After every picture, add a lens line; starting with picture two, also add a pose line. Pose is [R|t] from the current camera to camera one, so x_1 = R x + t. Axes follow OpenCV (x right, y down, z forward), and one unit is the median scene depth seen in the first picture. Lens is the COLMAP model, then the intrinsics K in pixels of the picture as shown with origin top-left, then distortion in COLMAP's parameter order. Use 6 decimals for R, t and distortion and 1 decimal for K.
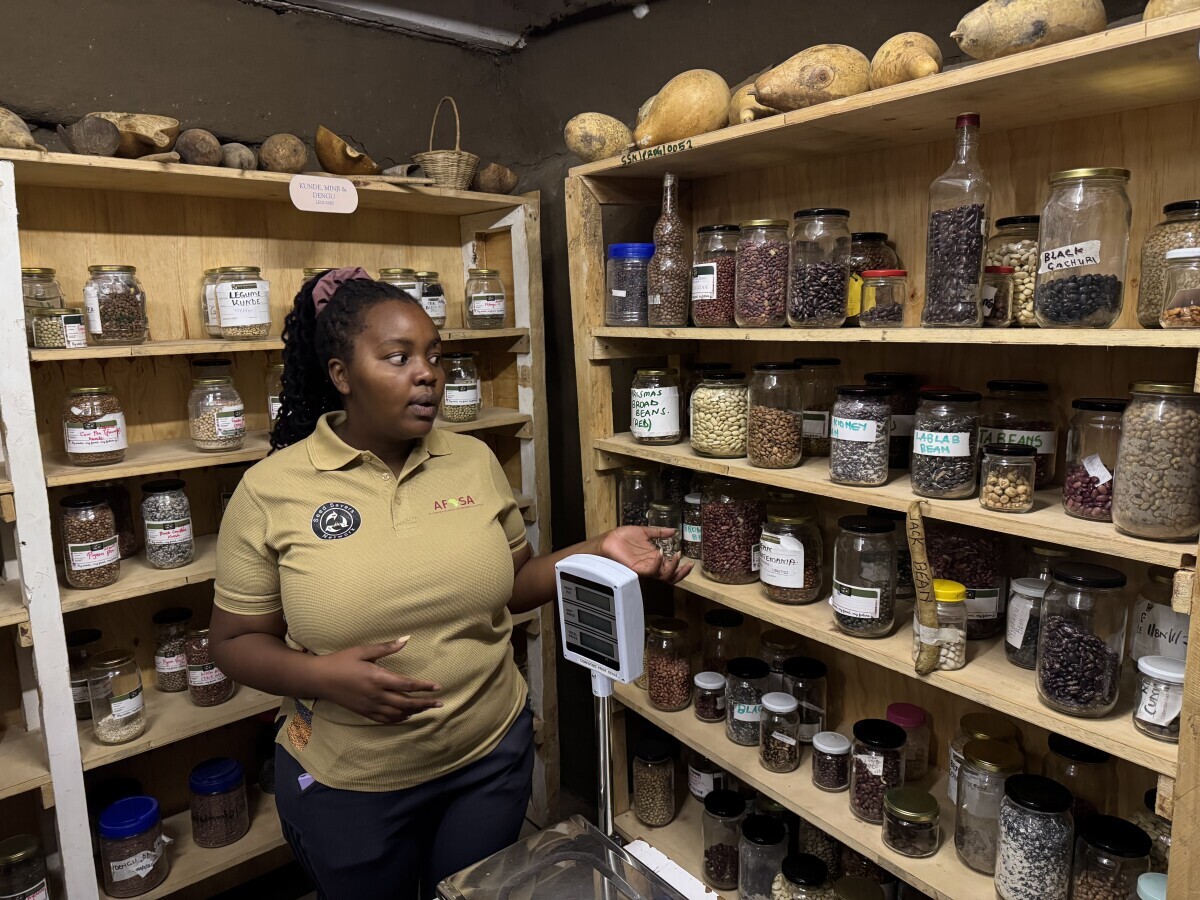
lens RADIAL K [[822.8, 0, 600.0], [0, 822.8, 450.0], [0, 0, 1]] dist [0.113396, -0.165618]
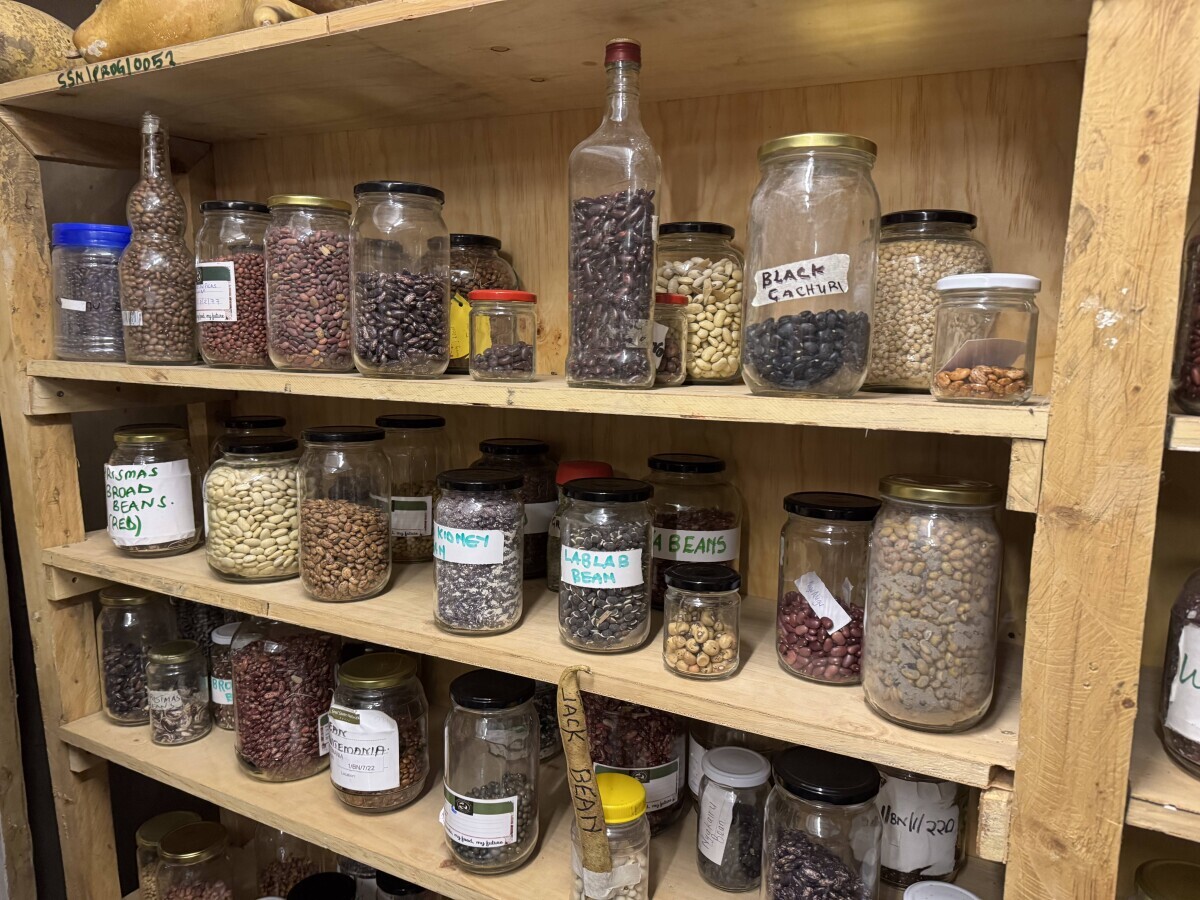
lens RADIAL K [[822.8, 0, 600.0], [0, 822.8, 450.0], [0, 0, 1]] dist [0.113396, -0.165618]
pose [[0.894892, -0.033264, 0.445042, 0.120629], [0.045641, 0.998811, -0.017121, -0.078735], [-0.443943, 0.035634, 0.895346, 0.400788]]
